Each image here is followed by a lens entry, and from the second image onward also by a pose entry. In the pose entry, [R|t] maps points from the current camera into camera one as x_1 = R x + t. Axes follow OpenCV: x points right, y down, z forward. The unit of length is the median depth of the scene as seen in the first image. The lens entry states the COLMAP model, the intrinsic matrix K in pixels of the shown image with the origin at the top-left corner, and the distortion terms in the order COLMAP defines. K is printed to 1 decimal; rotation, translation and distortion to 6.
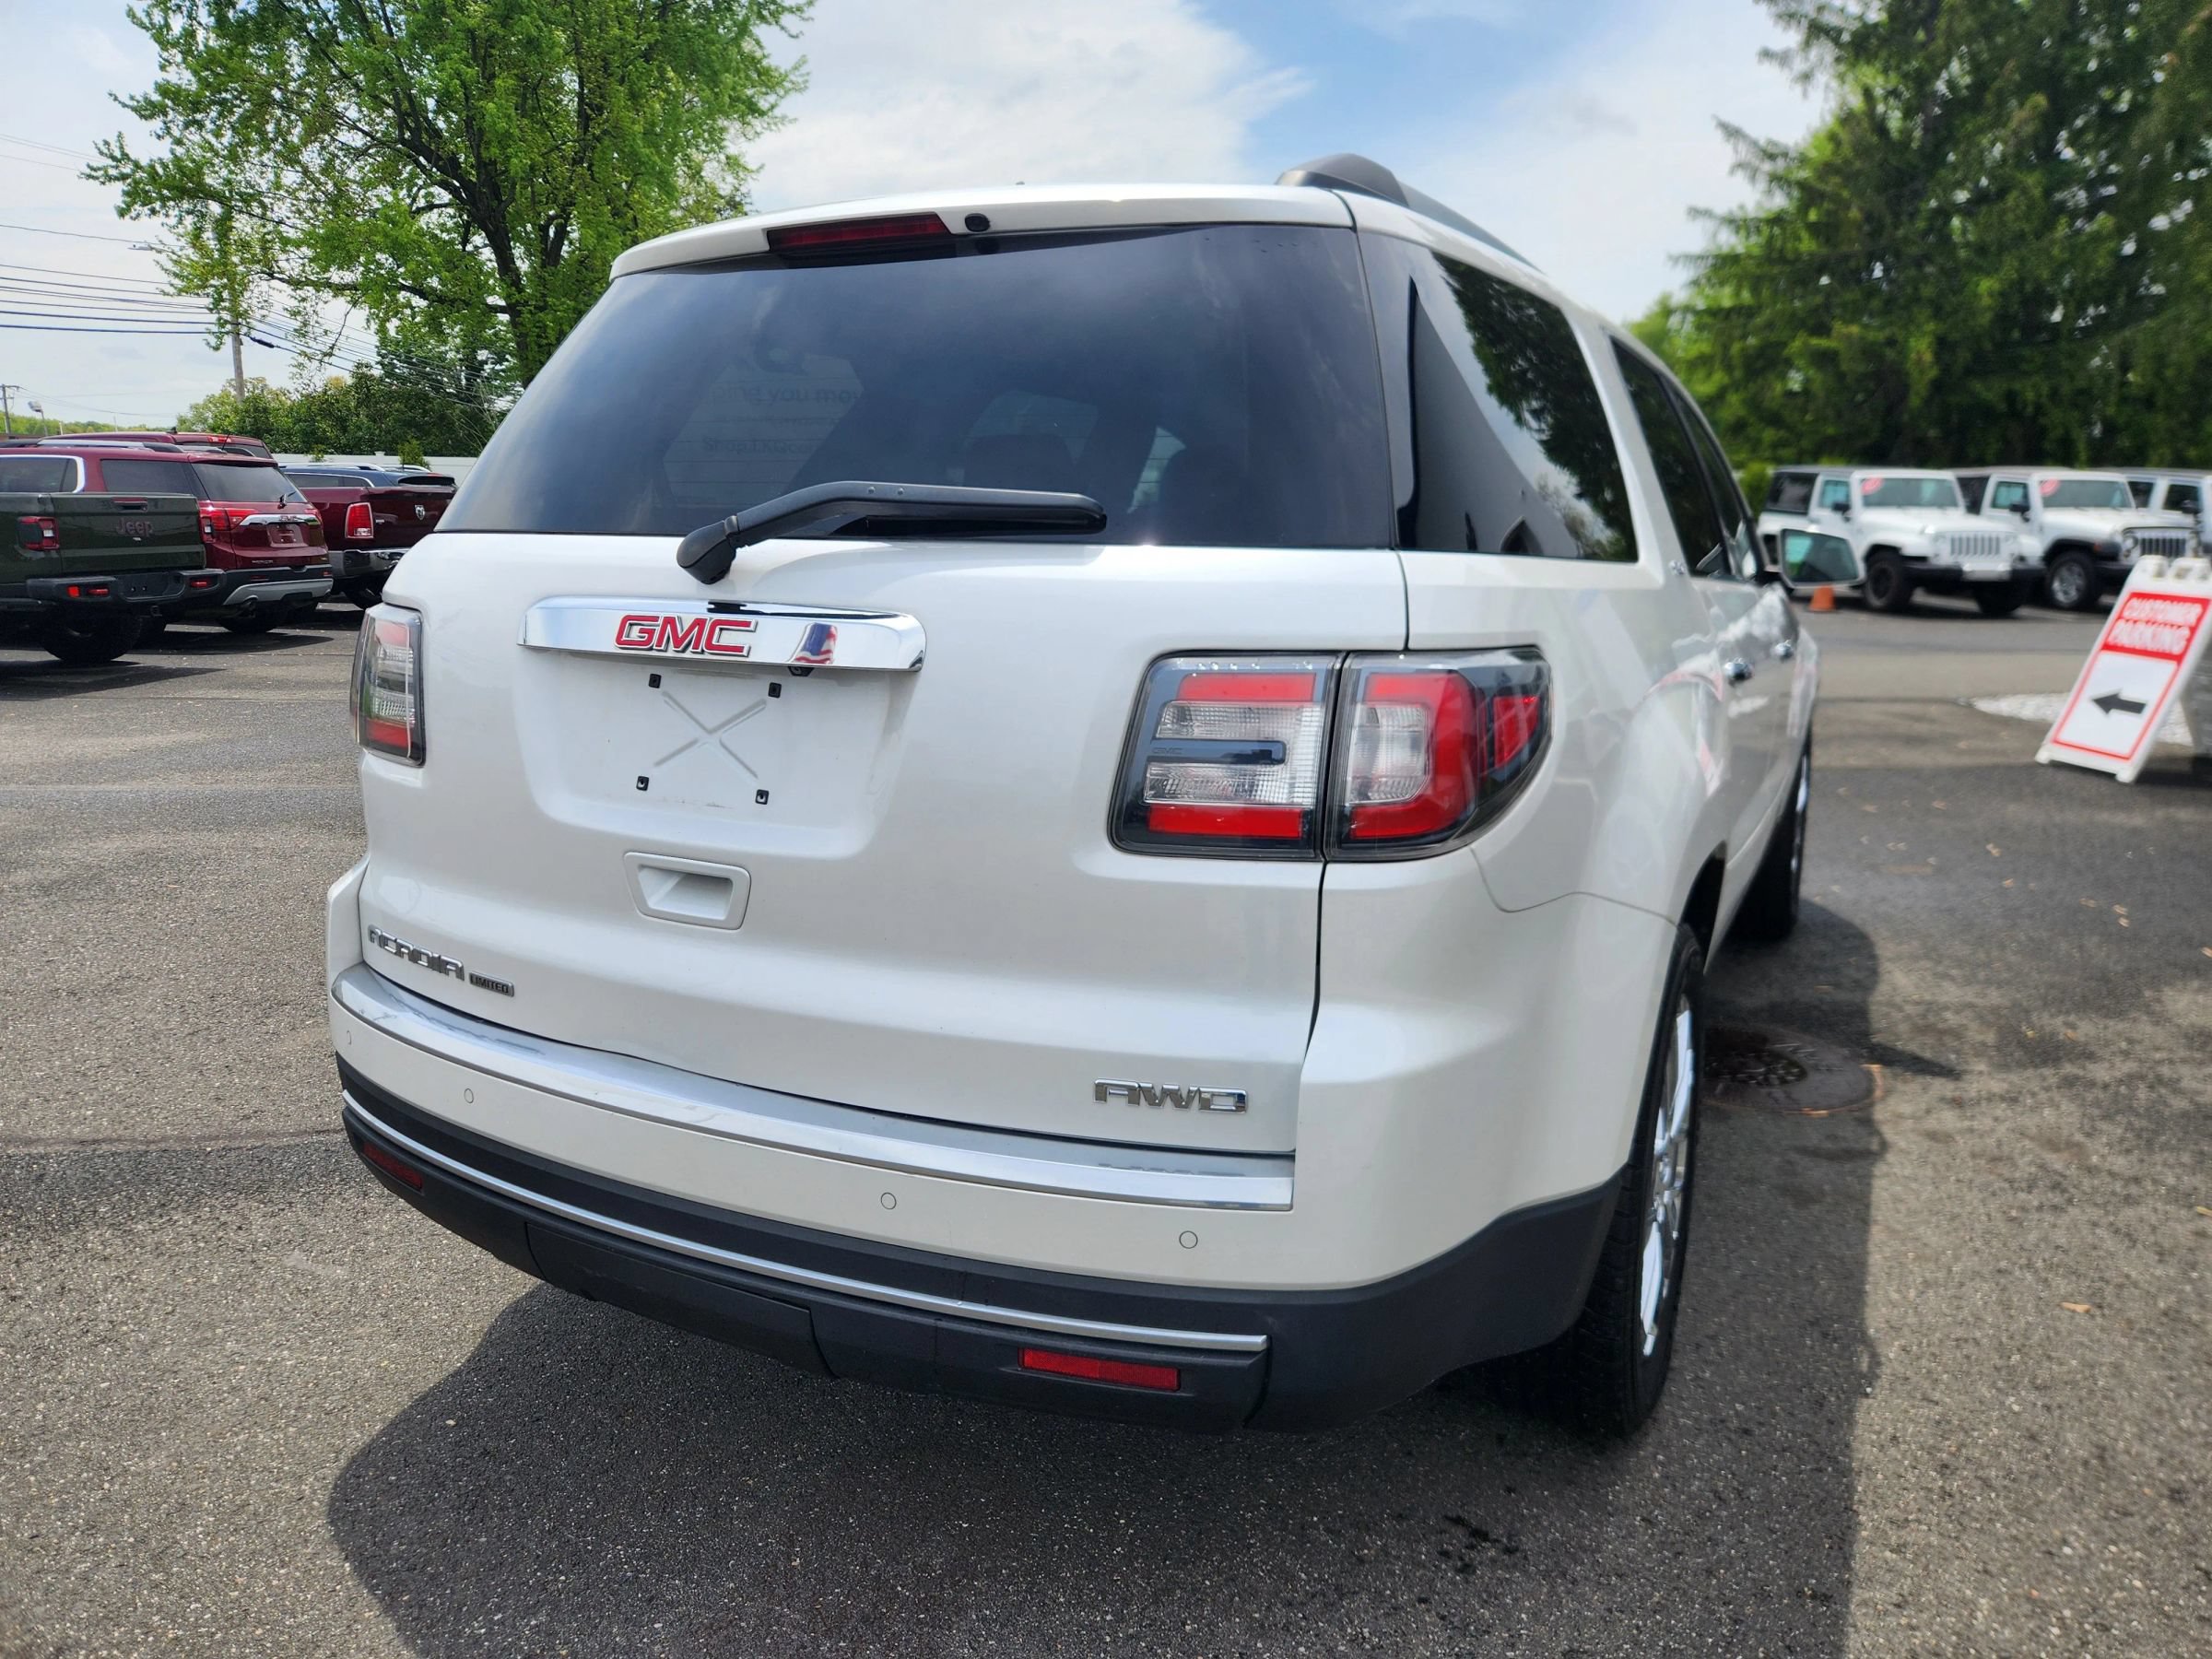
lens RADIAL K [[1490.6, 0, 1099.6], [0, 1490.6, 829.2], [0, 0, 1]] dist [0.066546, -0.056975]
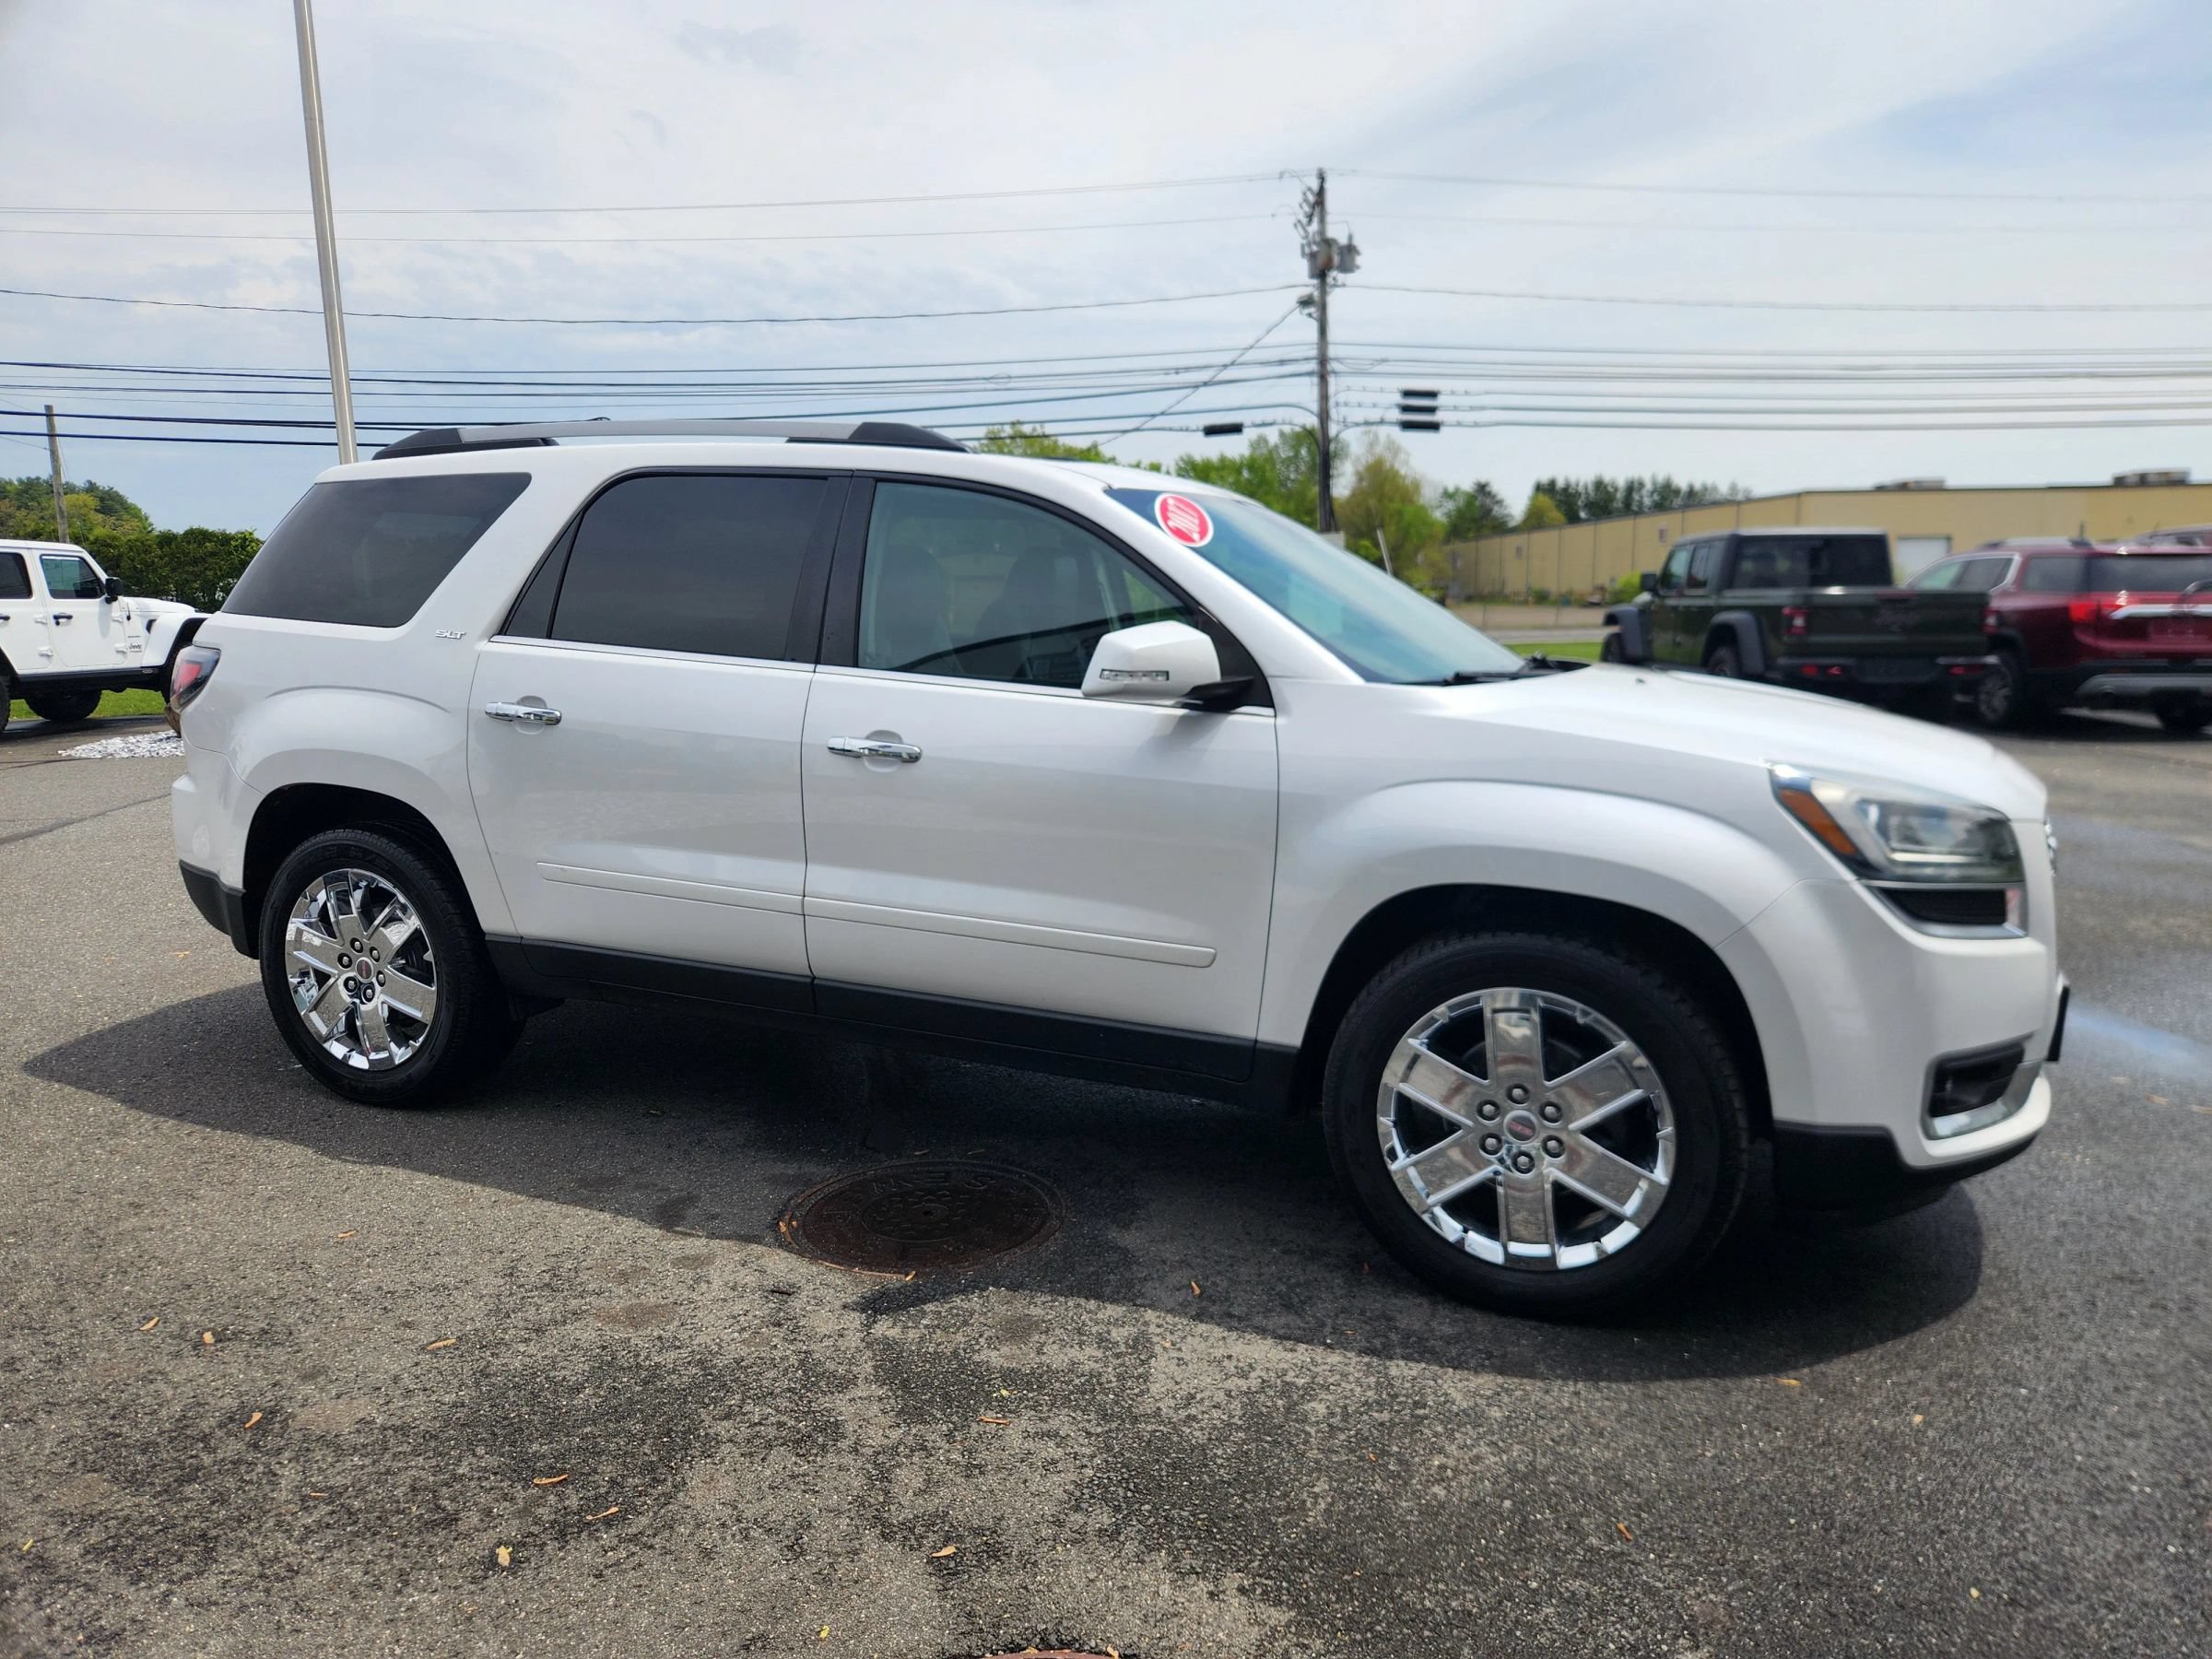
lens RADIAL K [[1490.6, 0, 1119.9], [0, 1490.6, 822.6], [0, 0, 1]] dist [0.066546, -0.056975]
pose [[0.080154, 0.146774, -0.985917, 1.300098], [-0.209544, 0.969478, 0.127291, -0.209254], [0.974508, 0.196390, 0.108463, 0.988415]]
